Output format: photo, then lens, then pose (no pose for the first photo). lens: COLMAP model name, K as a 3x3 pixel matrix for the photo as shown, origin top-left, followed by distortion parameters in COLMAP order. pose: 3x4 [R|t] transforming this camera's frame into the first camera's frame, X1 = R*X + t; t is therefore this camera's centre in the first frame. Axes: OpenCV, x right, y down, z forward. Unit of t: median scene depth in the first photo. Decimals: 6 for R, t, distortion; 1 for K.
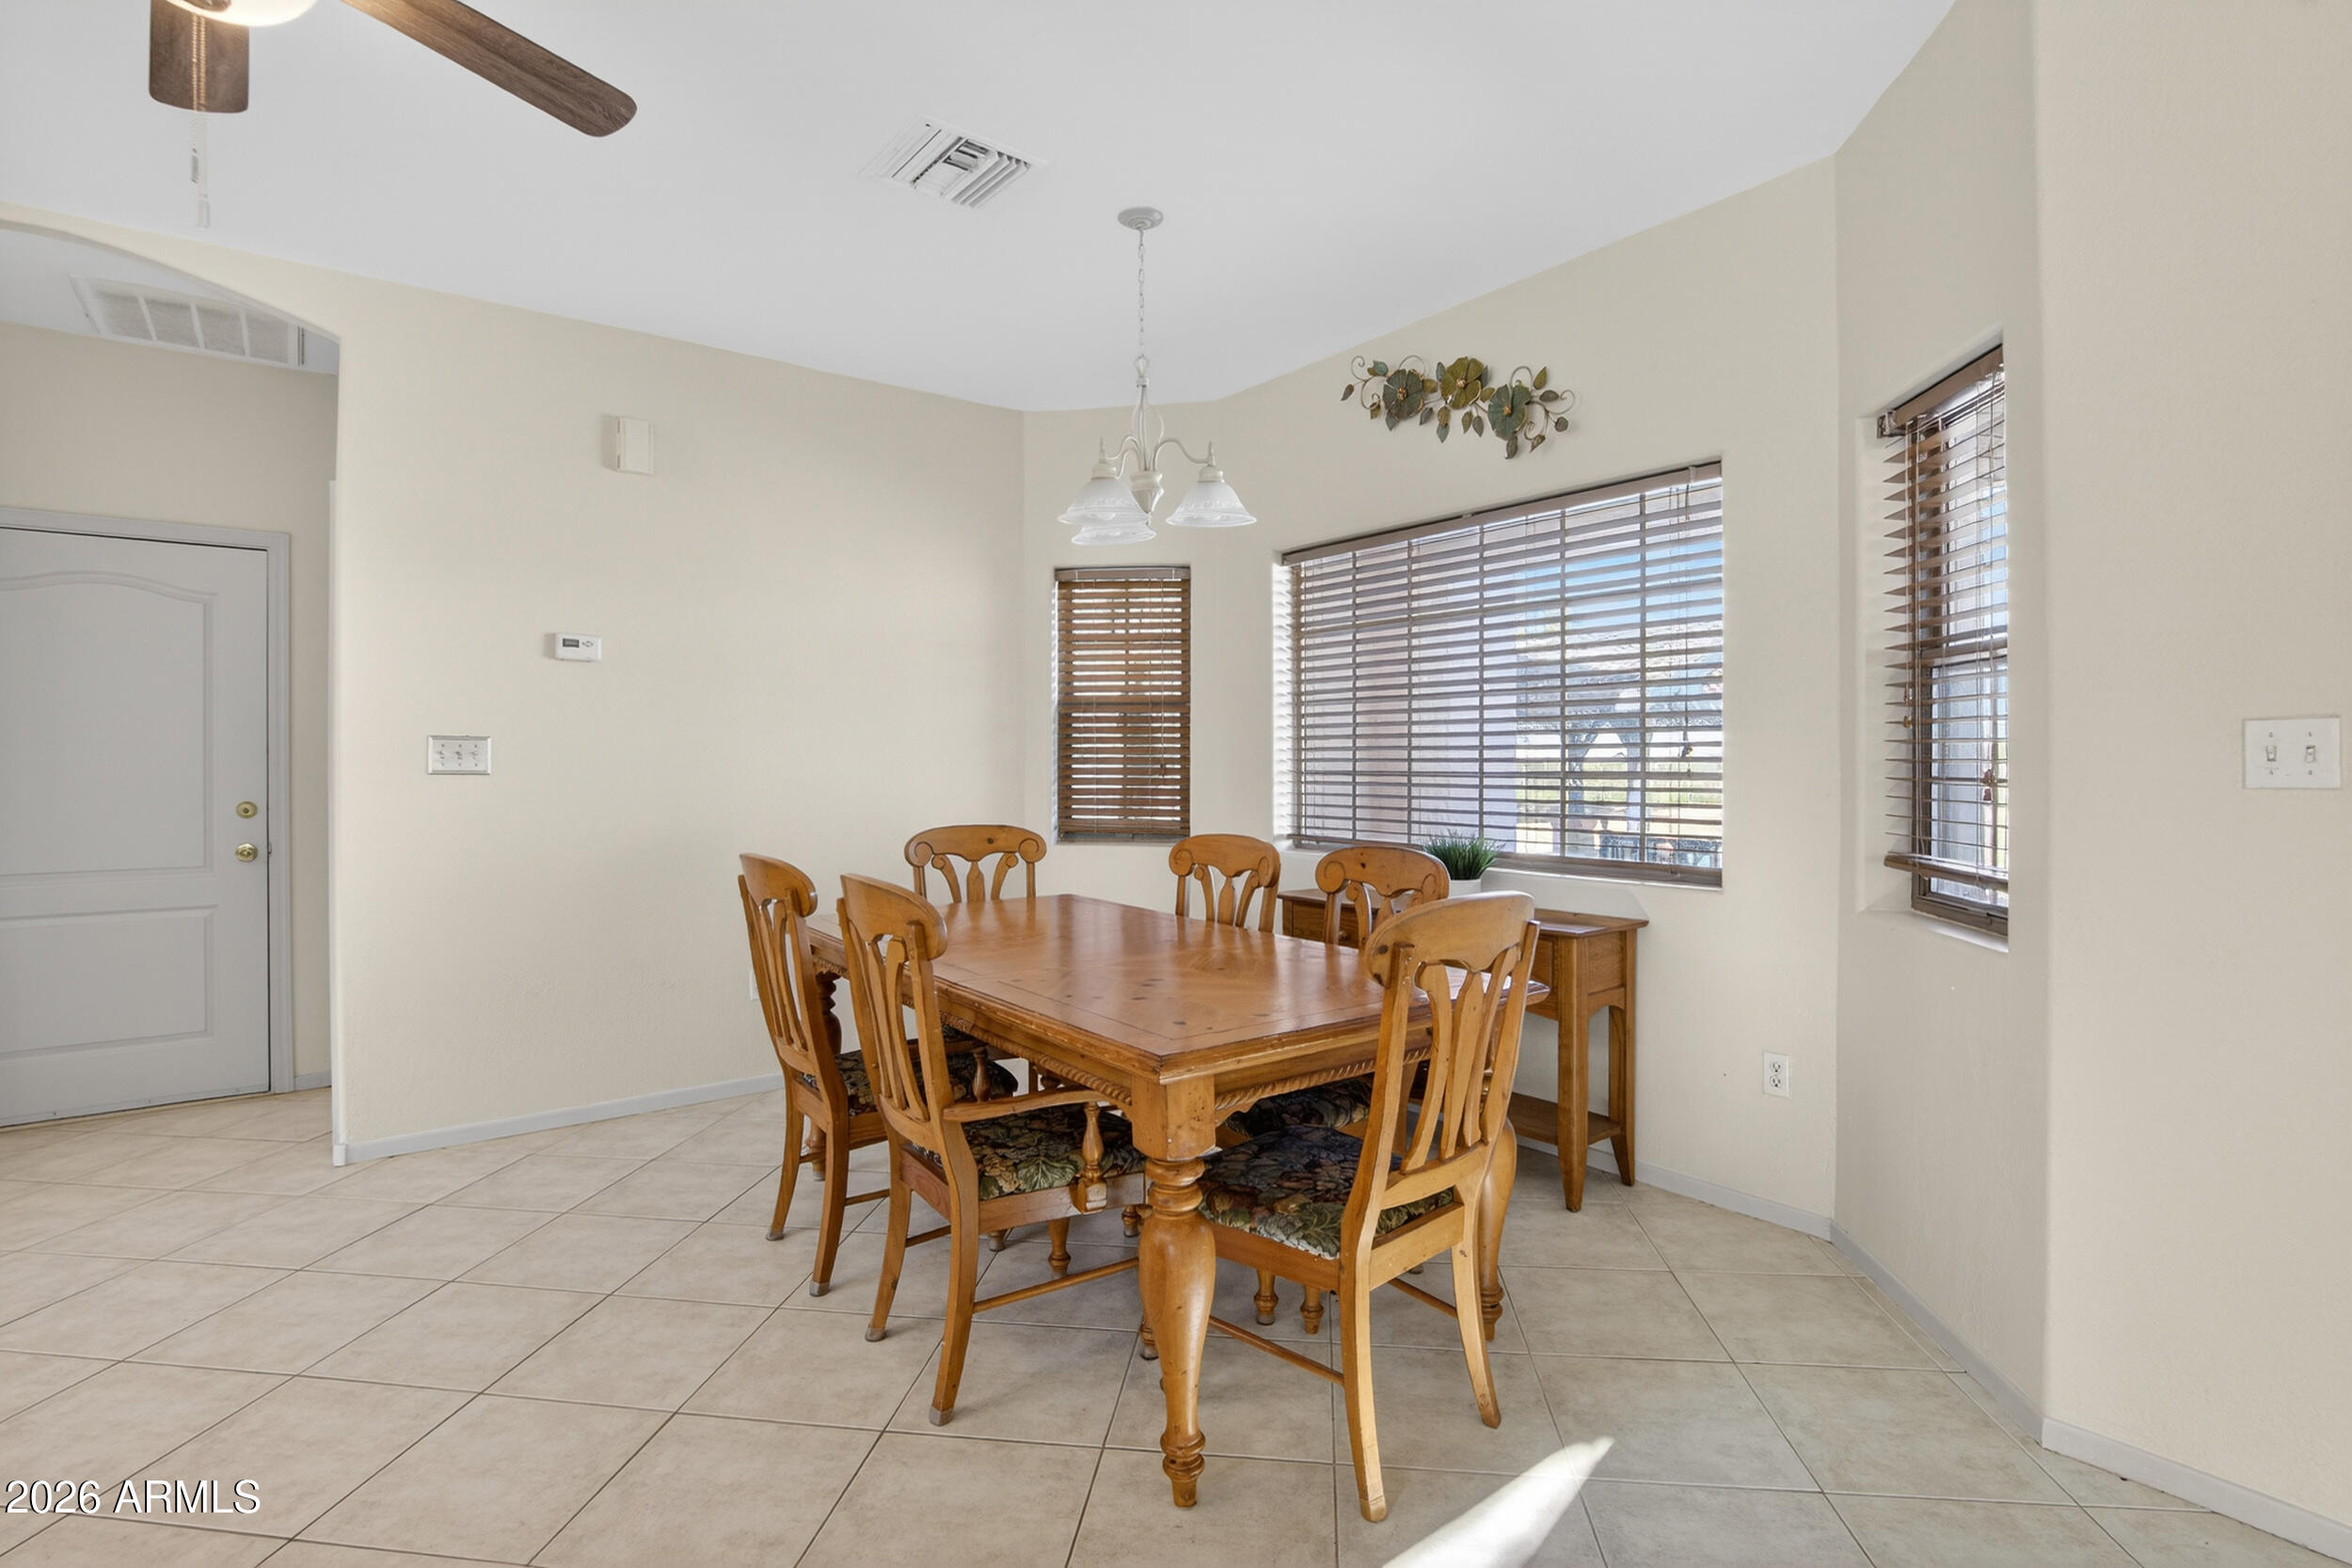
lens RADIAL K [[1112.8, 0, 1175.4], [0, 1112.8, 767.0], [0, 0, 1]] dist [-0.034618, 0.005596]
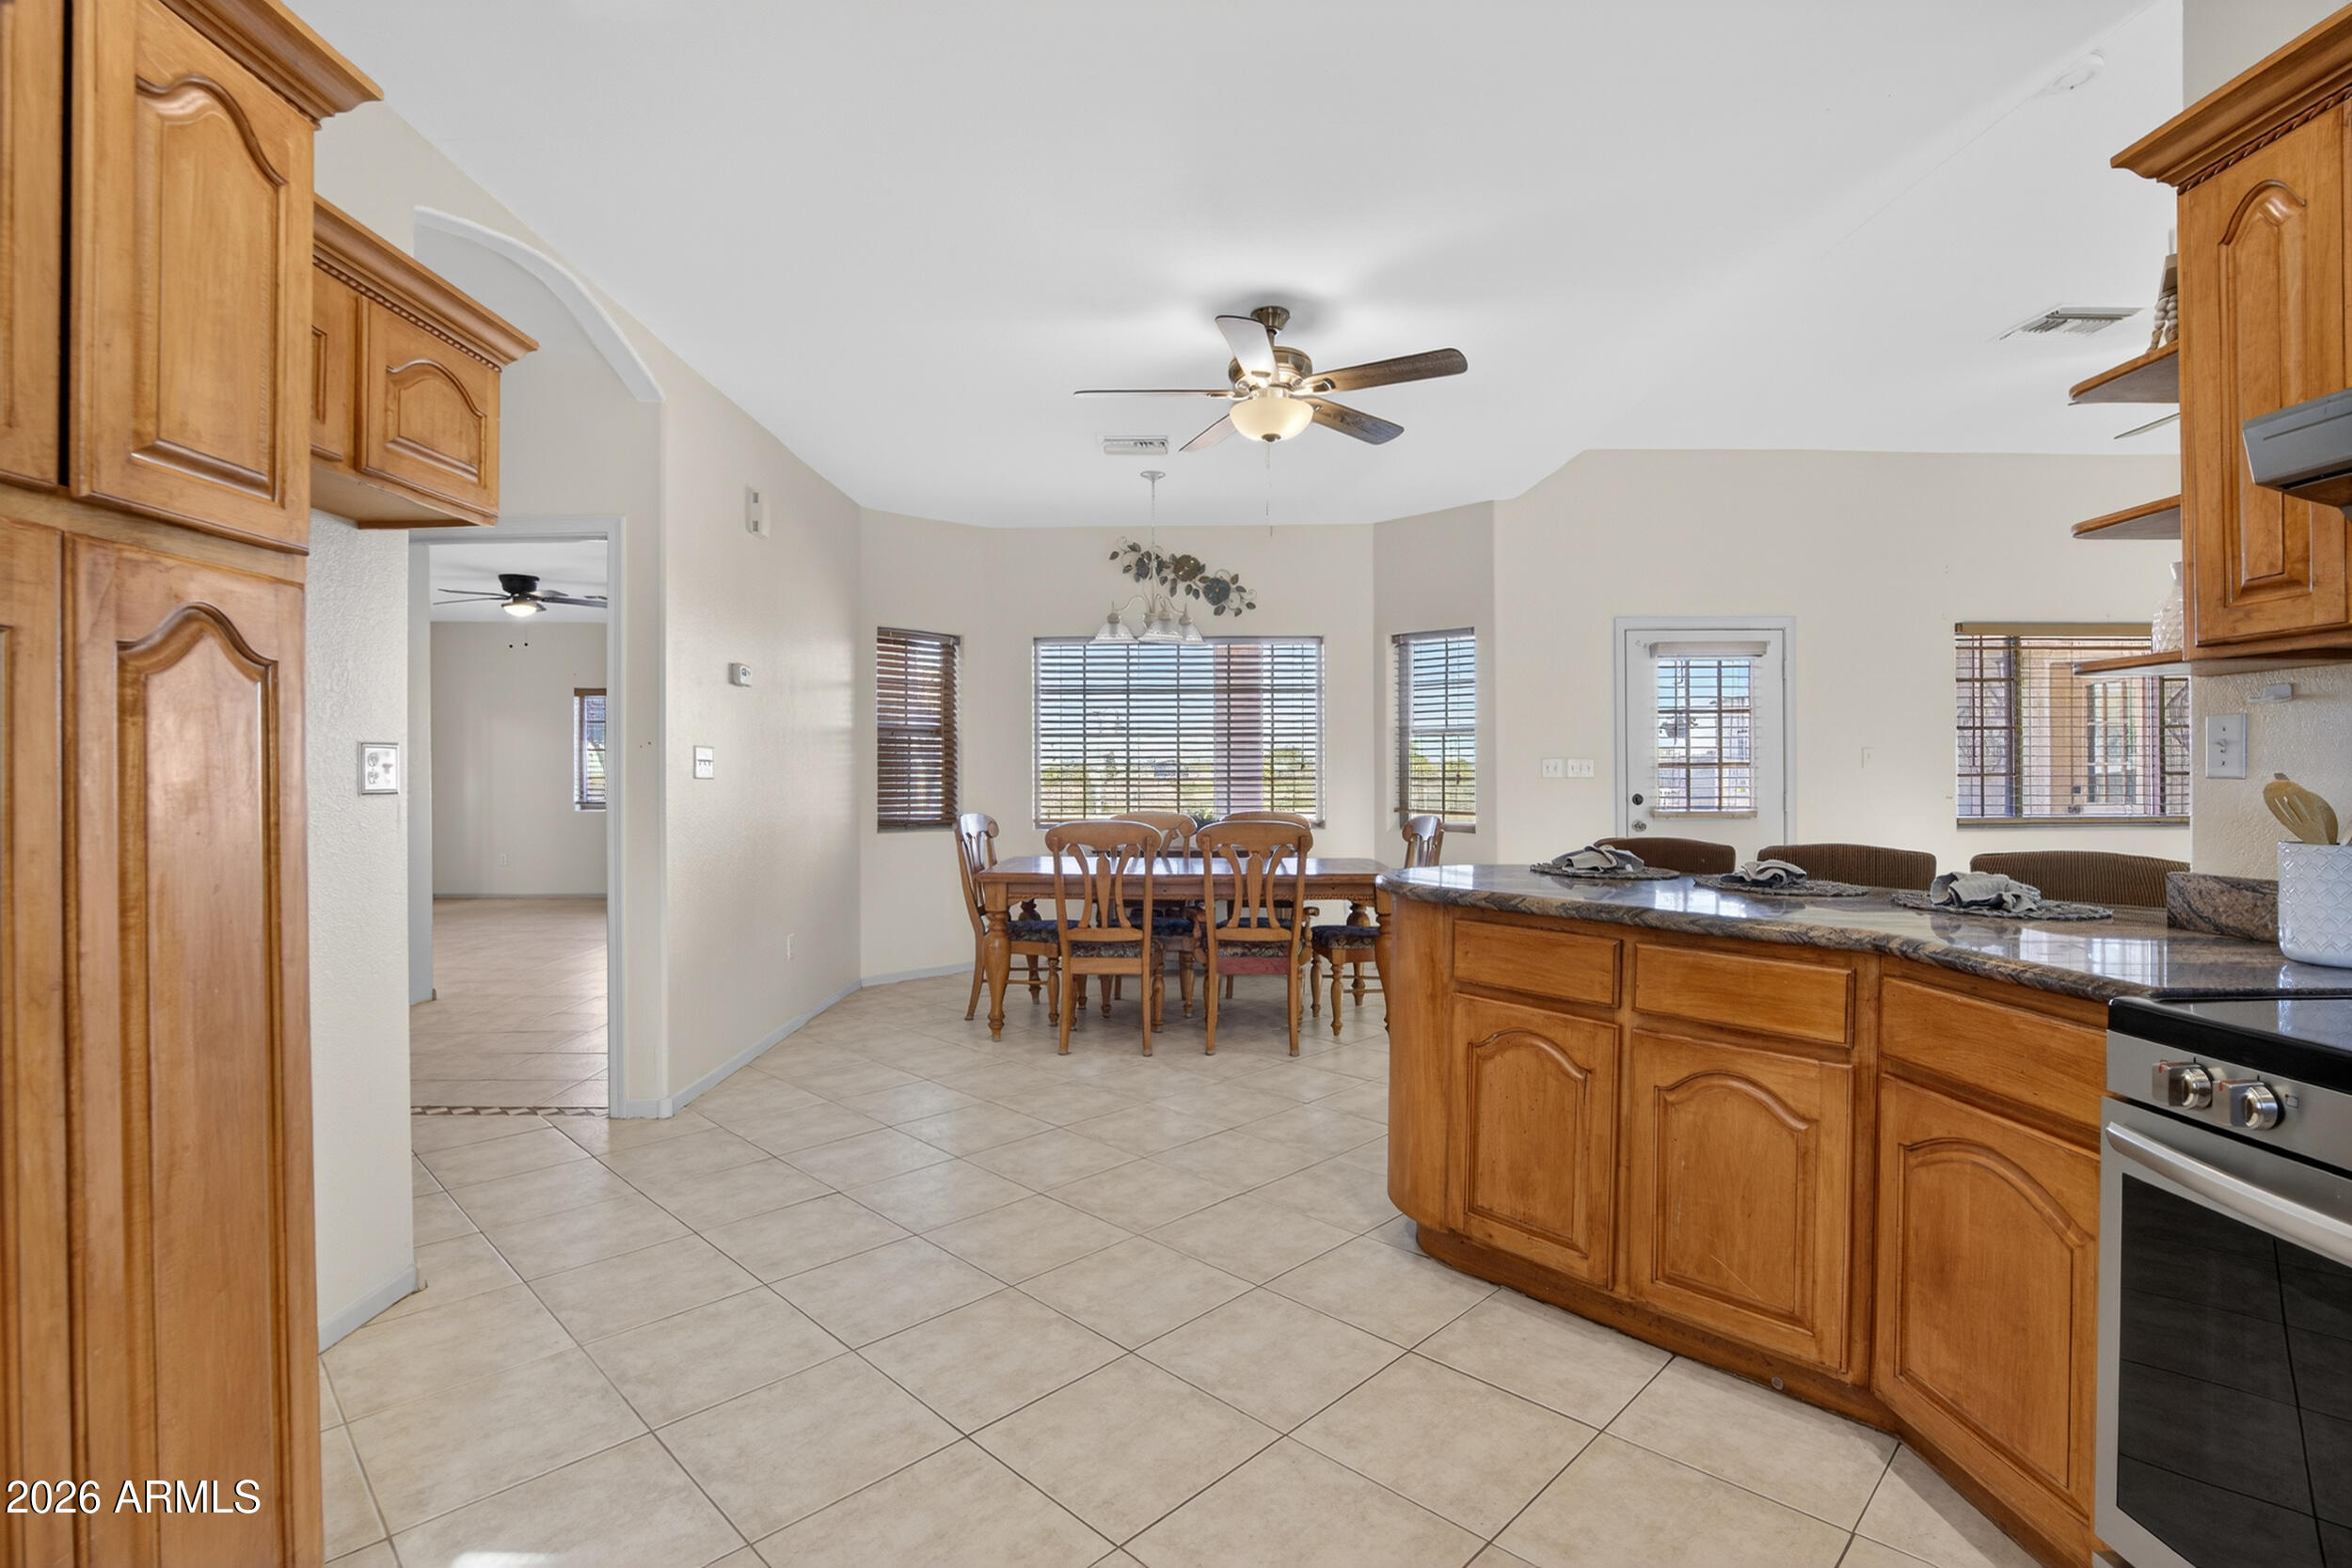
lens RADIAL K [[1112.8, 0, 1159.3], [0, 1112.8, 775.1], [0, 0, 1]] dist [-0.034618, 0.005596]
pose [[0.619371, -0.001451, 0.785097, -1.271905], [0.006705, 0.999972, -0.003442, 0.006759], [-0.785070, 0.007396, 0.619363, -0.124764]]
